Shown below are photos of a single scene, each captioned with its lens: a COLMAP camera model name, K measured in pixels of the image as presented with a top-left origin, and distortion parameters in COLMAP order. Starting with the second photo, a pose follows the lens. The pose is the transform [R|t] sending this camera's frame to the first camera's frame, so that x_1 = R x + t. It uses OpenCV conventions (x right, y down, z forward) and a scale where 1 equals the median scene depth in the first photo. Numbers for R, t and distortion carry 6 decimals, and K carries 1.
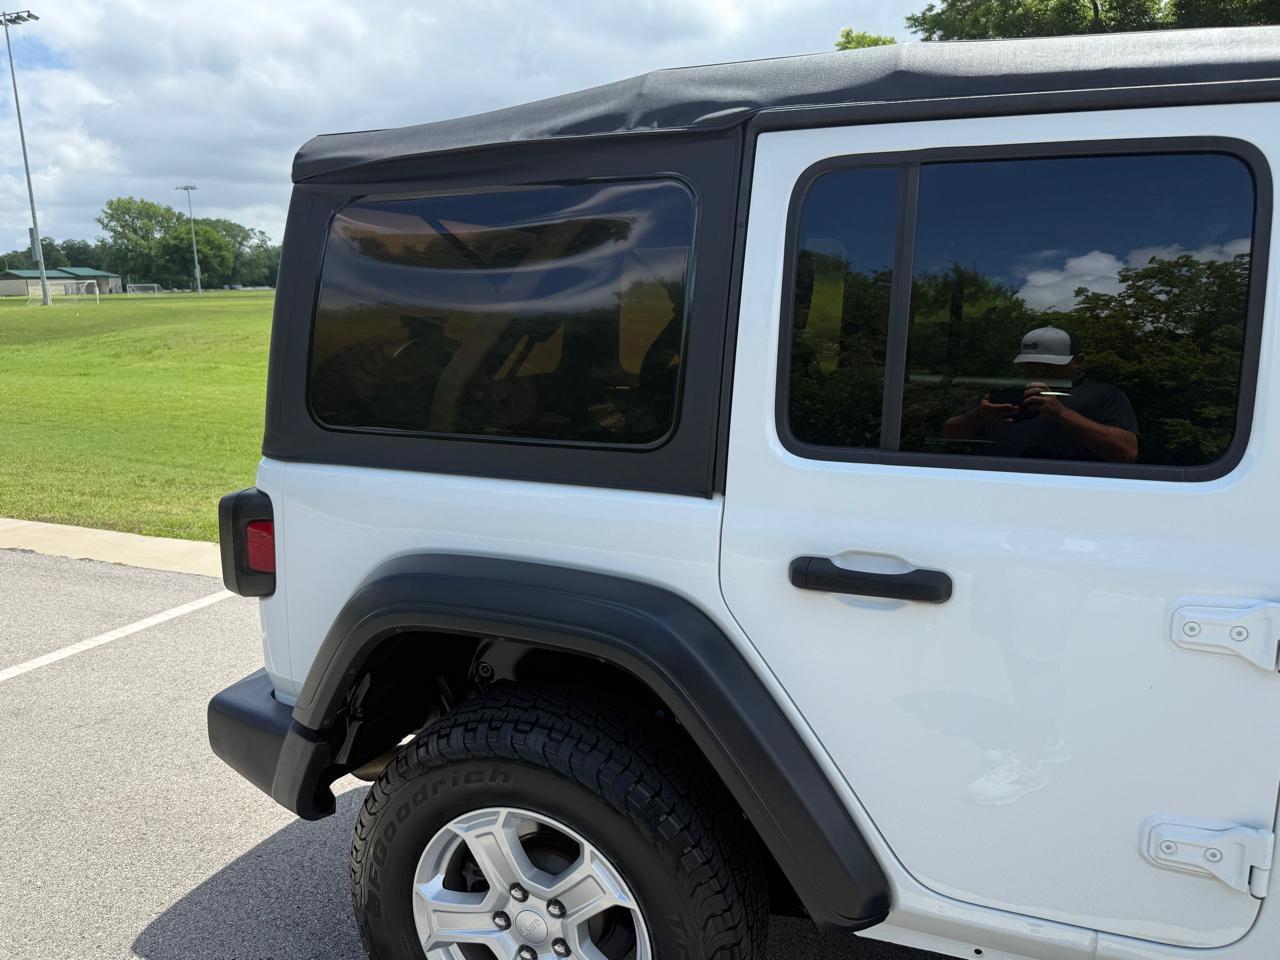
lens RADIAL K [[1037.2, 0, 633.4], [0, 1037.2, 486.6], [0, 0, 1]] dist [0.050042, -0.079166]
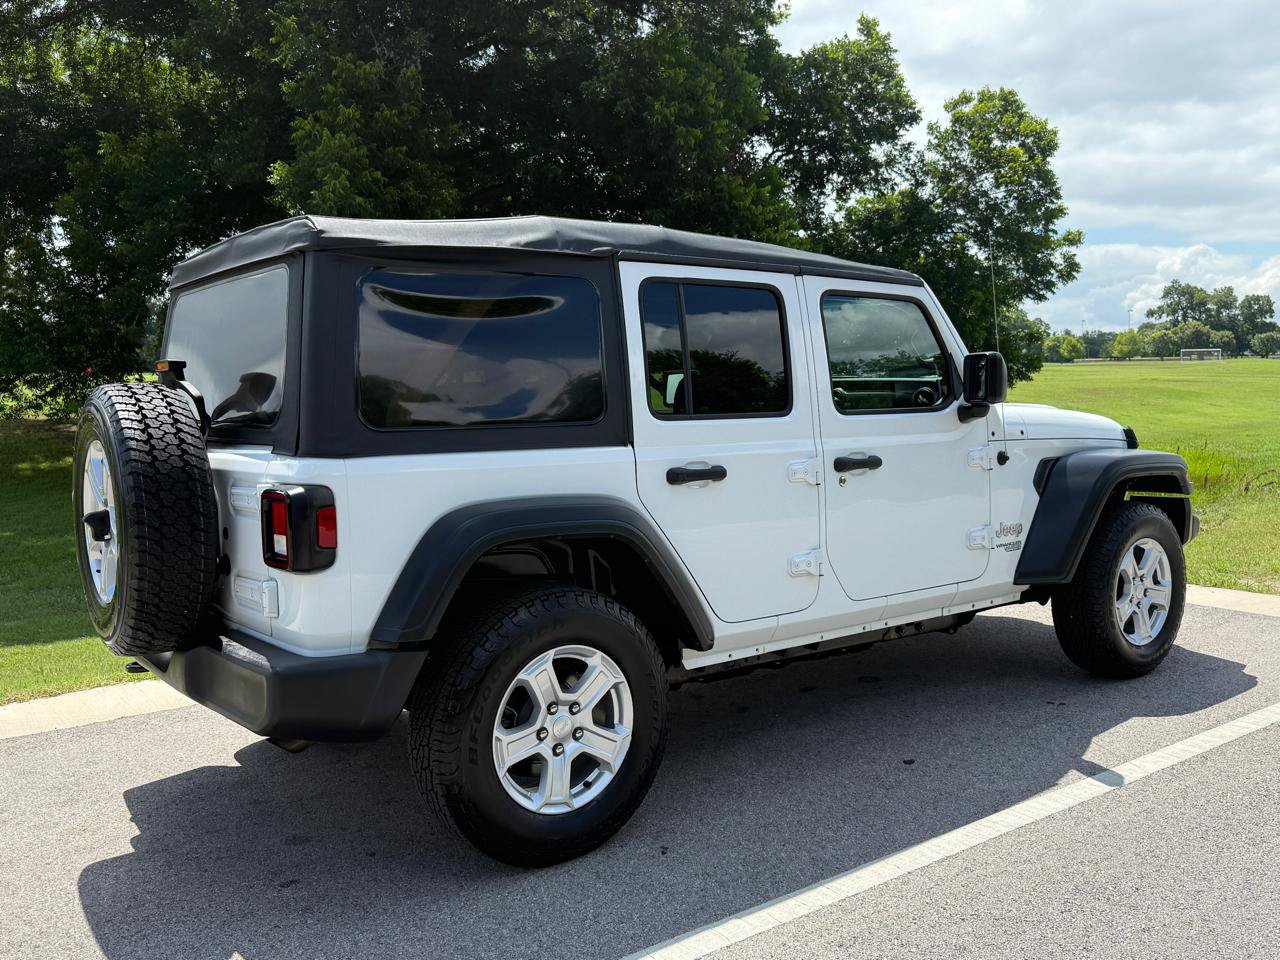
lens RADIAL K [[1121.0, 0, 632.3], [0, 1121.0, 477.5], [0, 0, 1]] dist [0.082755, -0.149158]
pose [[0.506696, -0.070726, 0.859219, -1.526684], [0.166040, 0.985977, -0.016757, 0.094304], [-0.845985, 0.151155, 0.511334, -0.044304]]
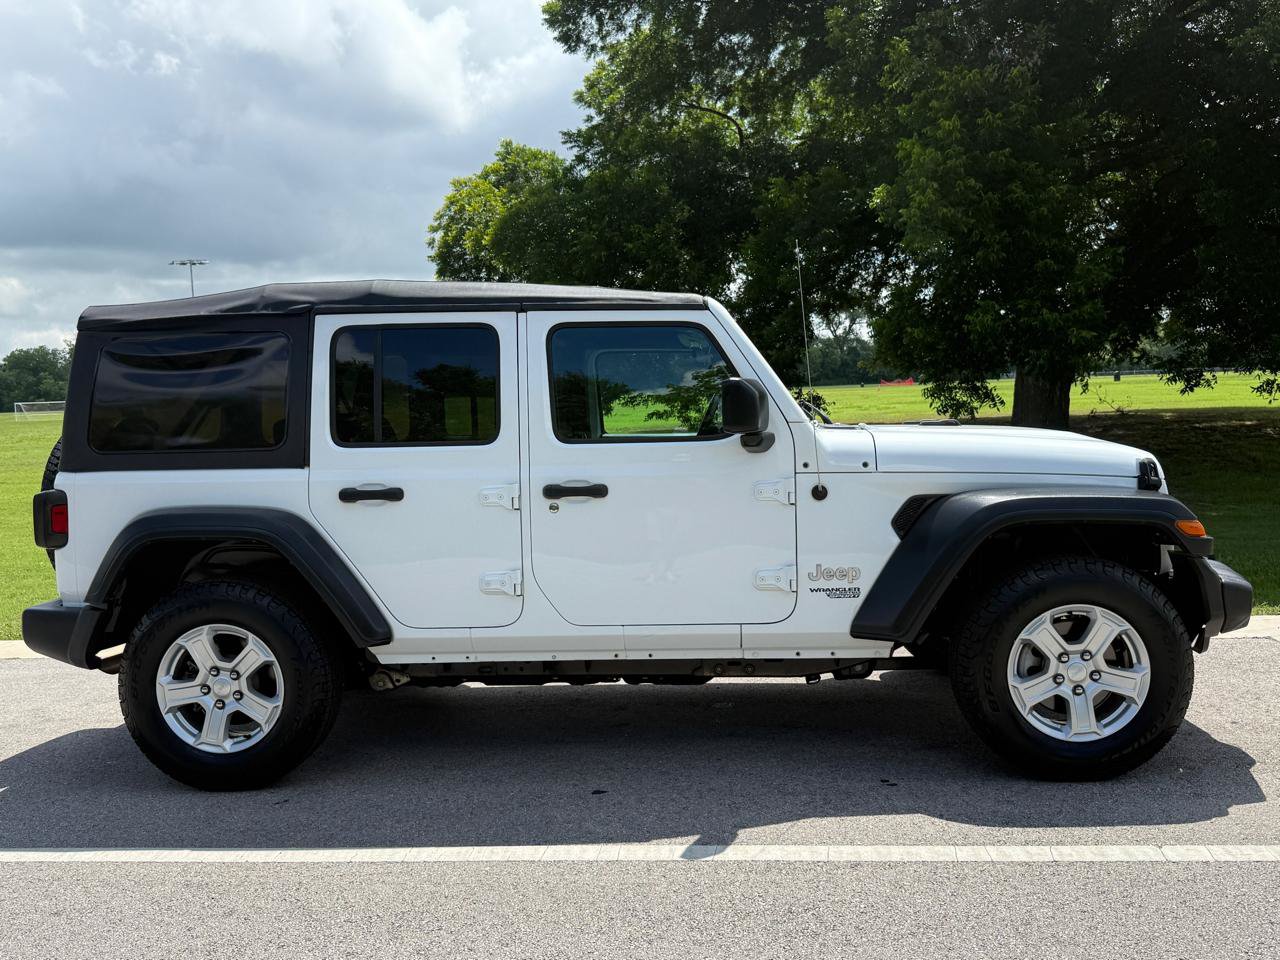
lens RADIAL K [[1121.0, 0, 640.4], [0, 1121.0, 475.3], [0, 0, 1]] dist [0.082755, -0.149158]
pose [[0.946522, -0.038485, 0.320336, -0.016740], [0.078282, 0.990586, -0.112299, 0.331850], [-0.312998, 0.131370, 0.940624, -1.433913]]
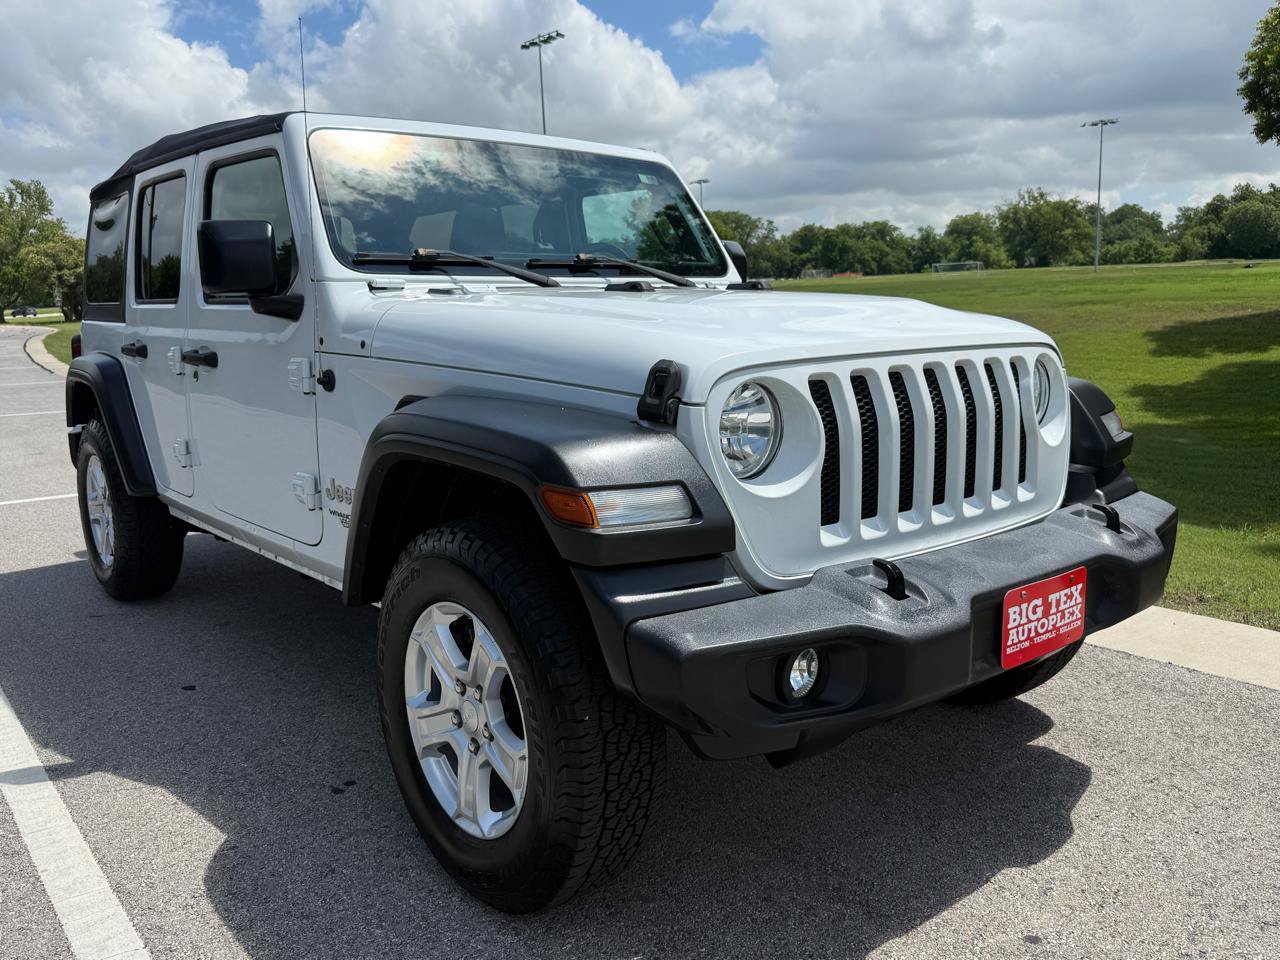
lens RADIAL K [[1037.2, 0, 637.6], [0, 1037.2, 470.6], [0, 0, 1]] dist [0.050042, -0.079166]
pose [[0.889518, 0.065377, -0.452200, 2.089610], [-0.065900, 0.997719, 0.014613, 0.222864], [0.452124, 0.016802, 0.891797, -0.589802]]
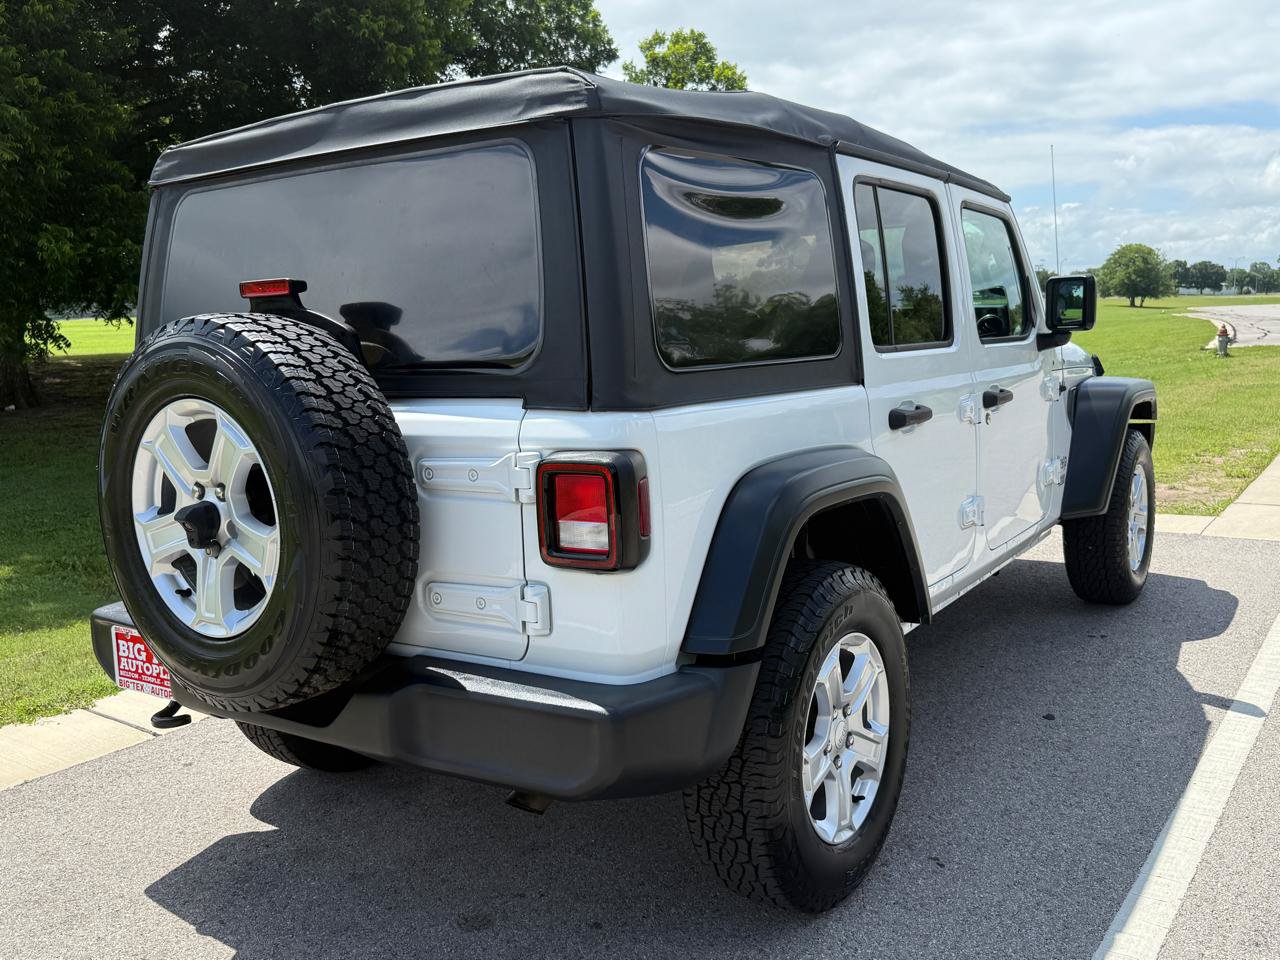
lens RADIAL K [[1121.0, 0, 632.8], [0, 1121.0, 482.7], [0, 0, 1]] dist [0.082755, -0.149158]
pose [[0.206251, -0.135929, 0.969012, -1.490498], [0.203474, 0.974615, 0.093406, -0.065282], [-0.957110, 0.177904, 0.228674, 0.876739]]
